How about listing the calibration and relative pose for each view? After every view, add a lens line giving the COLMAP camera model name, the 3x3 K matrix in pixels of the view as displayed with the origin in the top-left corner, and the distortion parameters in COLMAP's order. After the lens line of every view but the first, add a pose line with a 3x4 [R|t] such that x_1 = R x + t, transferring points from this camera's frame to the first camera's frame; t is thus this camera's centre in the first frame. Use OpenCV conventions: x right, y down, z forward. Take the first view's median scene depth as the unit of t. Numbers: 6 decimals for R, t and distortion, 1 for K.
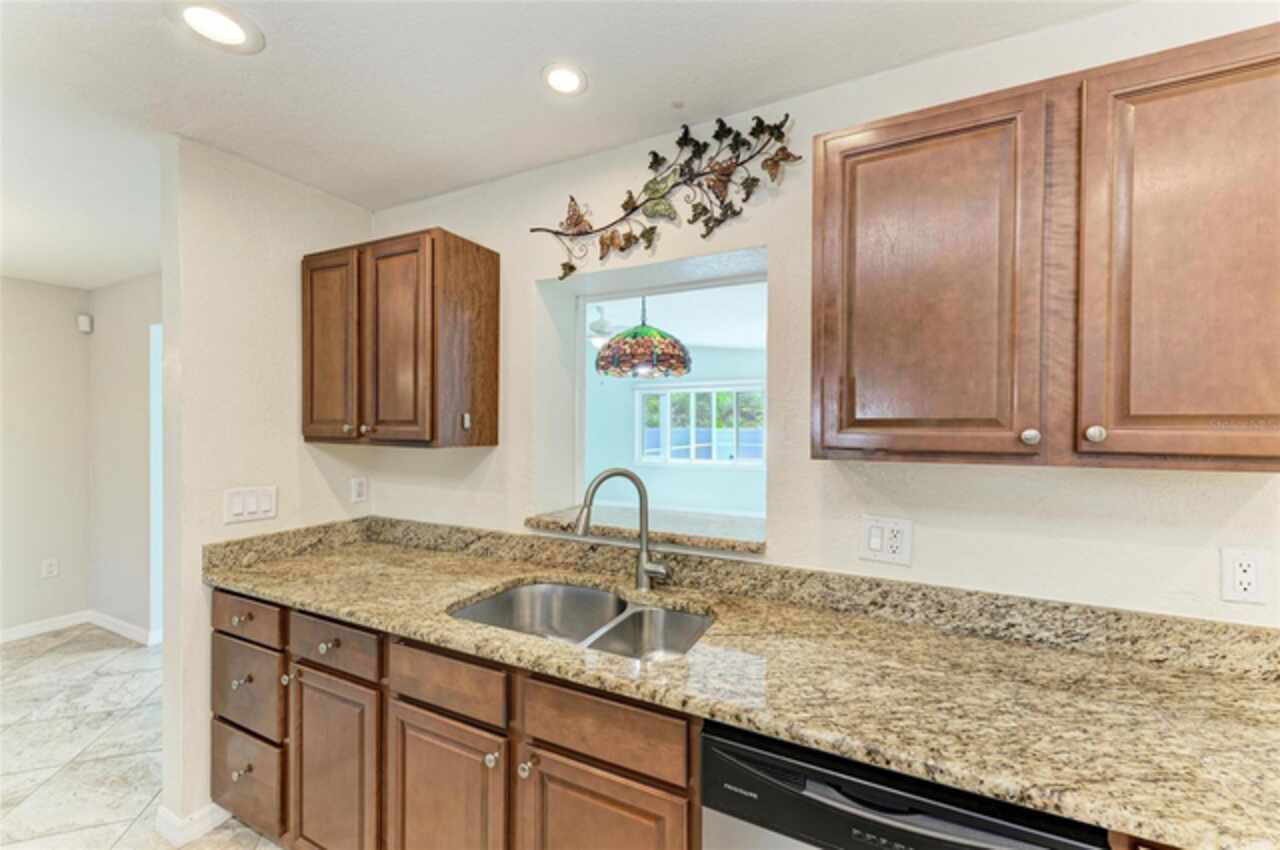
lens RADIAL K [[492.4, 0, 639.2], [0, 492.4, 426.3], [0, 0, 1]] dist [0.010332, -0.000216]
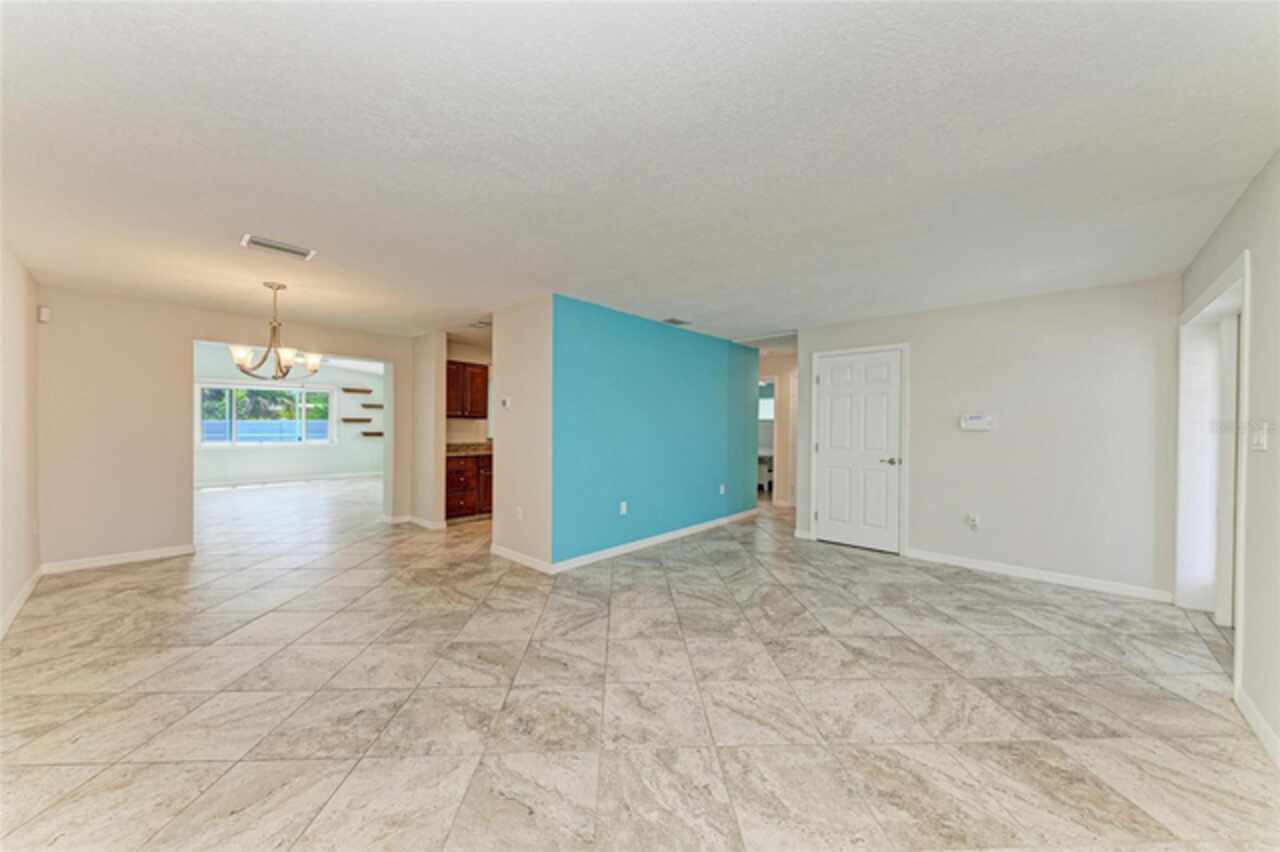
lens RADIAL K [[451.2, 0, 640.4], [0, 451.2, 428.9], [0, 0, 1]] dist [0.017049, -0.007099]
pose [[0.299263, -0.011127, 0.954106, -3.366359], [-0.004701, 0.999903, 0.013136, 0.064563], [-0.954159, -0.008417, 0.299182, -1.232824]]
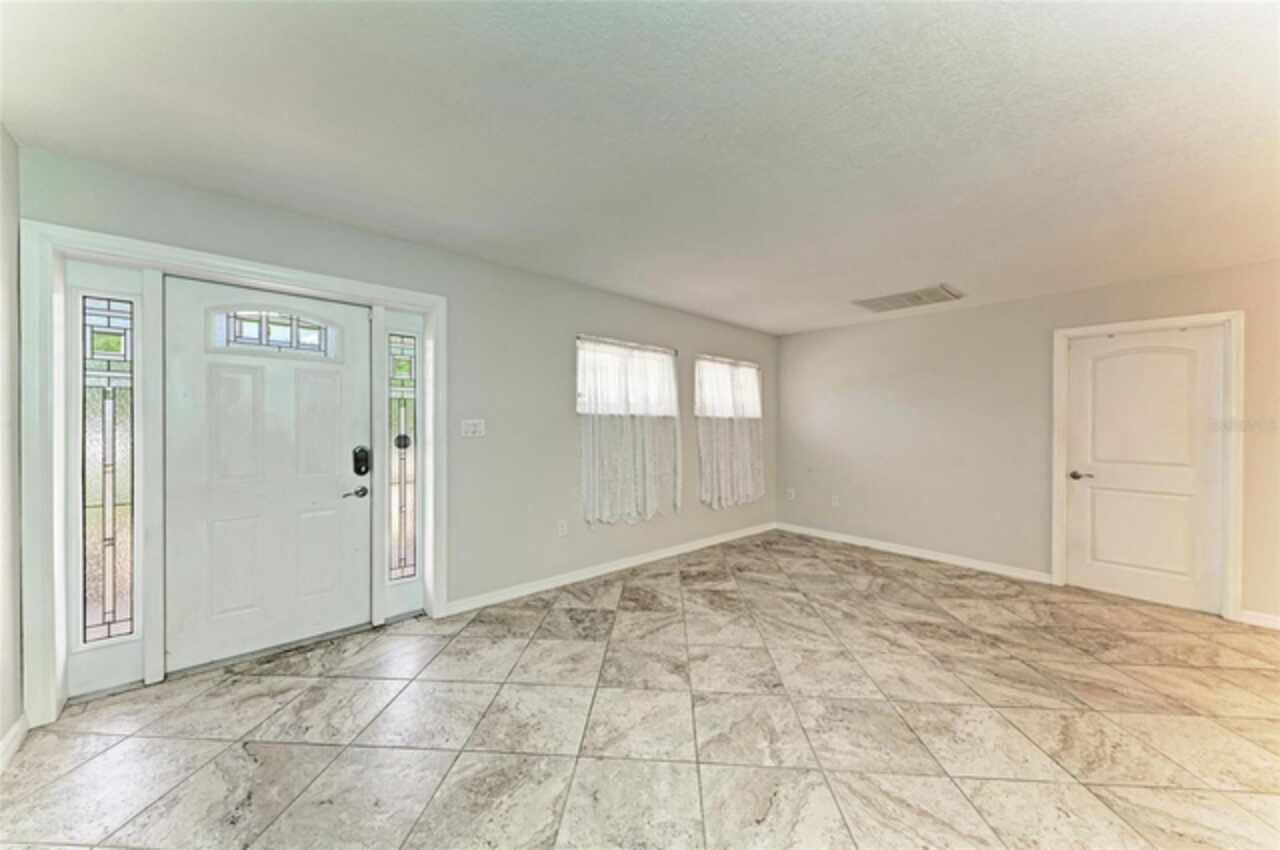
lens RADIAL K [[451.2, 0, 640.4], [0, 451.2, 427.9], [0, 0, 1]] dist [0.017049, -0.007099]
pose [[-0.391064, -0.000437, -0.920363, -0.594550], [-0.011217, 0.999928, 0.004292, 0.077370], [0.920295, 0.012002, -0.391041, -1.065699]]
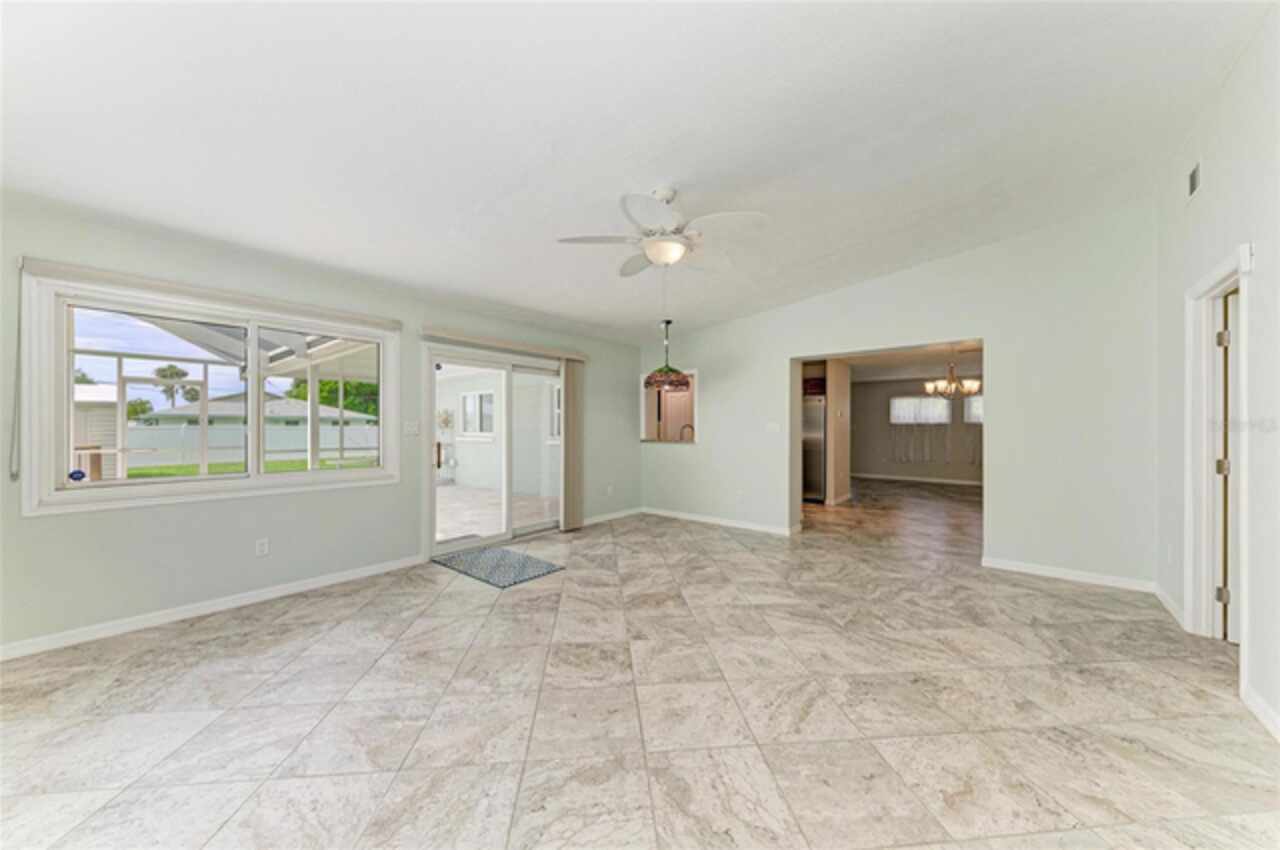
lens RADIAL K [[447.1, 0, 646.3], [0, 447.1, 406.6], [0, 0, 1]] dist [0.001267, -0.000077]
pose [[-0.969083, 0.005480, 0.246673, -0.618827], [-0.005347, 0.999052, -0.043199, 0.086786], [-0.246676, -0.043182, -0.968136, 4.528530]]
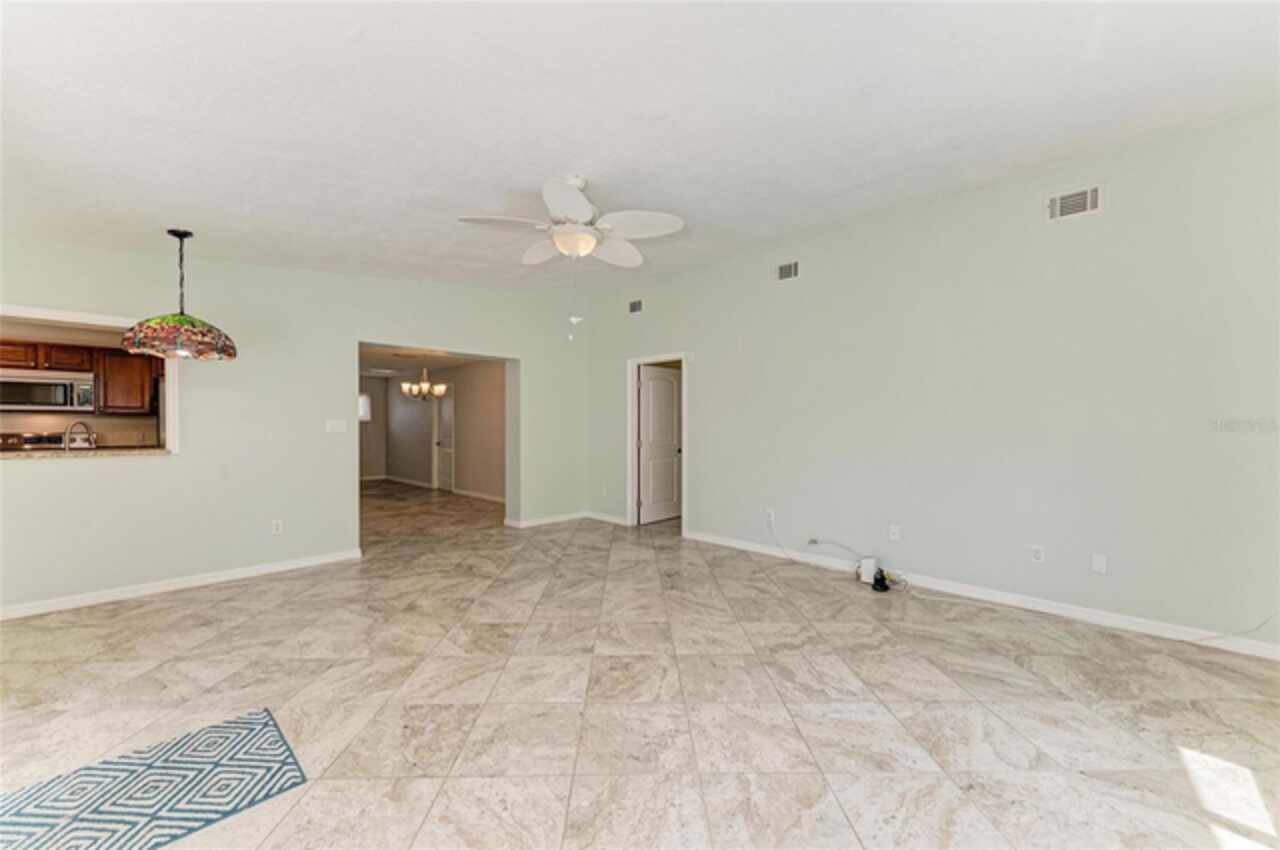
lens RADIAL K [[487.2, 0, 630.8], [0, 487.2, 426.4], [0, 0, 1]] dist [0.011363, -0.000142]
pose [[-0.337538, -0.001635, -0.941311, 1.118974], [-0.002721, 0.999996, -0.000761, 0.088993], [0.941308, 0.002305, -0.337541, 3.730439]]
